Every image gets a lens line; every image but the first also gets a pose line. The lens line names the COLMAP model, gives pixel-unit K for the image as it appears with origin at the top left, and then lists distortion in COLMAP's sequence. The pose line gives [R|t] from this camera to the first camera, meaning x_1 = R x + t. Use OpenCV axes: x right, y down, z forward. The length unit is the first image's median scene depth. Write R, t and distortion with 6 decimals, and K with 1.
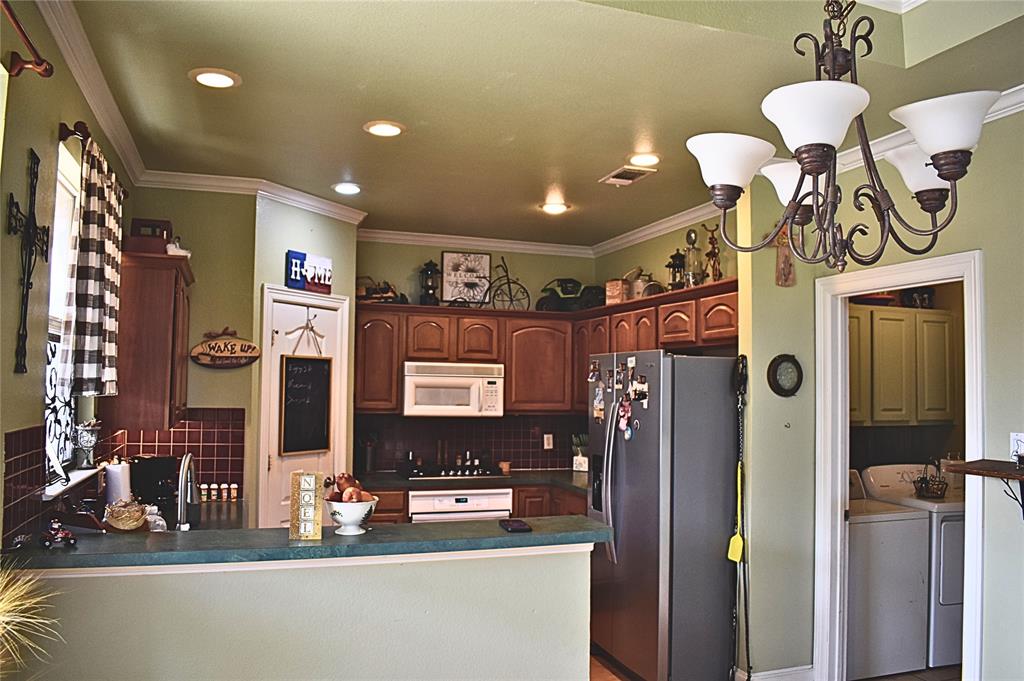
lens RADIAL K [[861.0, 0, 516.7], [0, 861.0, 340.4], [0, 0, 1]] dist [-0.091221, 0.008290]
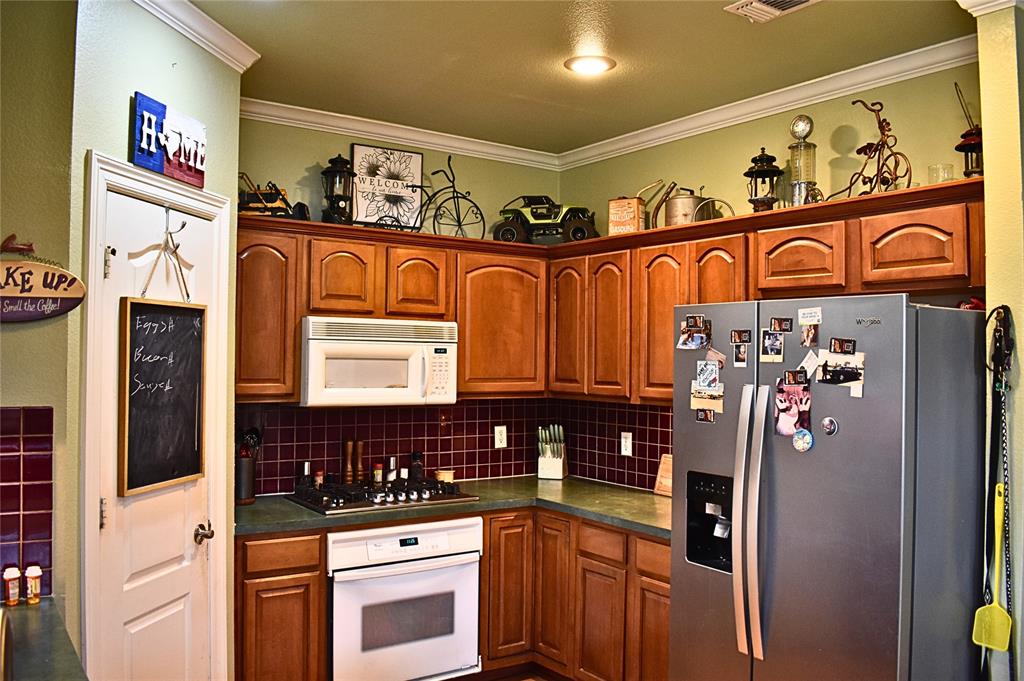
lens RADIAL K [[861.0, 0, 507.1], [0, 861.0, 336.8], [0, 0, 1]] dist [-0.091221, 0.008290]
pose [[0.957727, 0.003364, 0.287660, -0.172193], [-0.013823, 0.999315, 0.034333, 0.017049], [-0.287347, -0.036858, 0.957117, 0.392496]]
